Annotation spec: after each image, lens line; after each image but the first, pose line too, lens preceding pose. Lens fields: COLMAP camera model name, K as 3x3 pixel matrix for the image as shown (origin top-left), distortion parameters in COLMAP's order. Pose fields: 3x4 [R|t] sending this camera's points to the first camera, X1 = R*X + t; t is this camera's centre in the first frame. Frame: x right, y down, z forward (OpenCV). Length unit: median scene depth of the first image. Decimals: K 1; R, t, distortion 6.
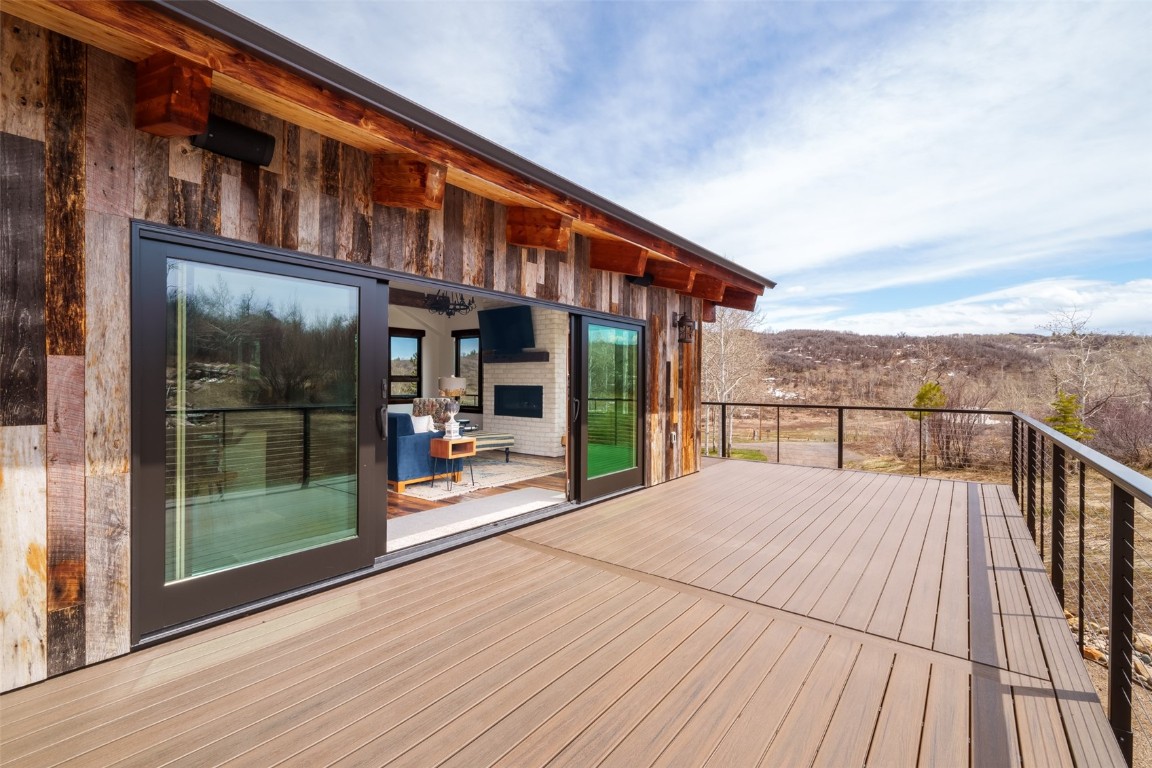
lens RADIAL K [[504.2, 0, 575.8], [0, 504.2, 381.0], [0, 0, 1]] dist [-0.001144, 0.000031]
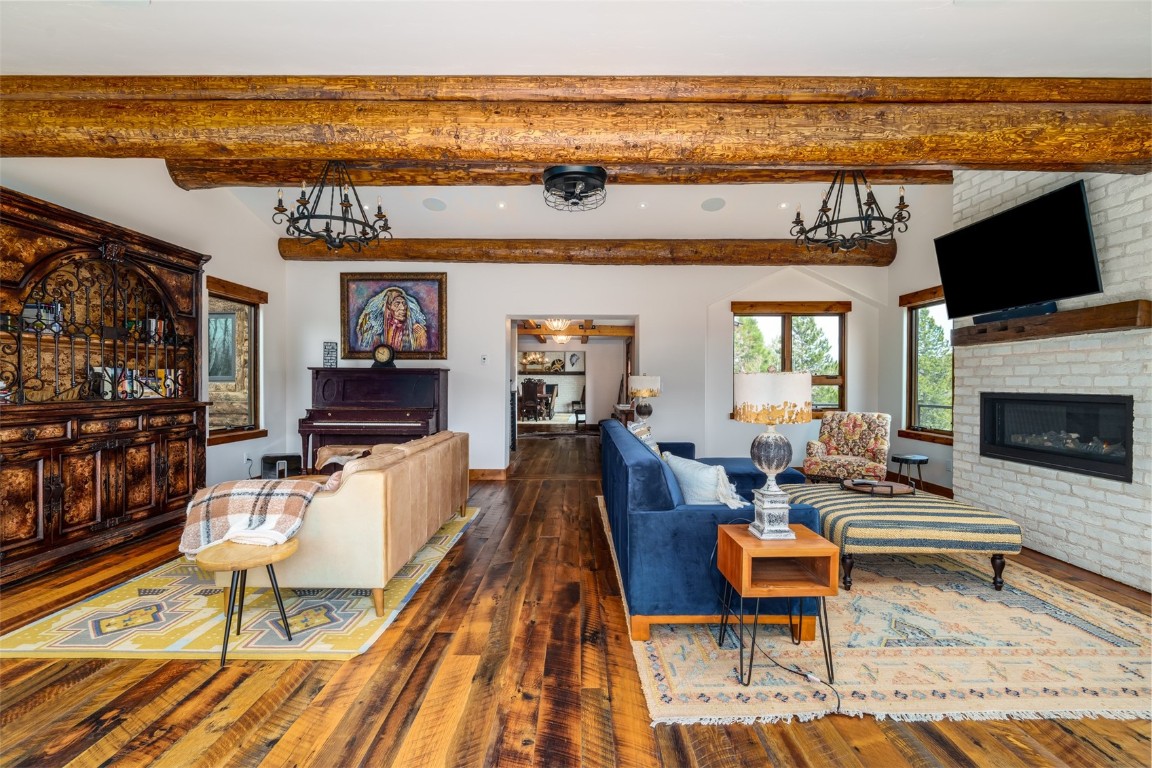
lens RADIAL K [[504.2, 0, 574.9], [0, 504.2, 384.9], [0, 0, 1]] dist [-0.001144, 0.000031]
pose [[0.614317, 0.002563, -0.789055, -0.026704], [-0.001704, 0.999997, 0.001922, 0.001577], [0.789057, 0.000164, 0.614320, 0.463240]]
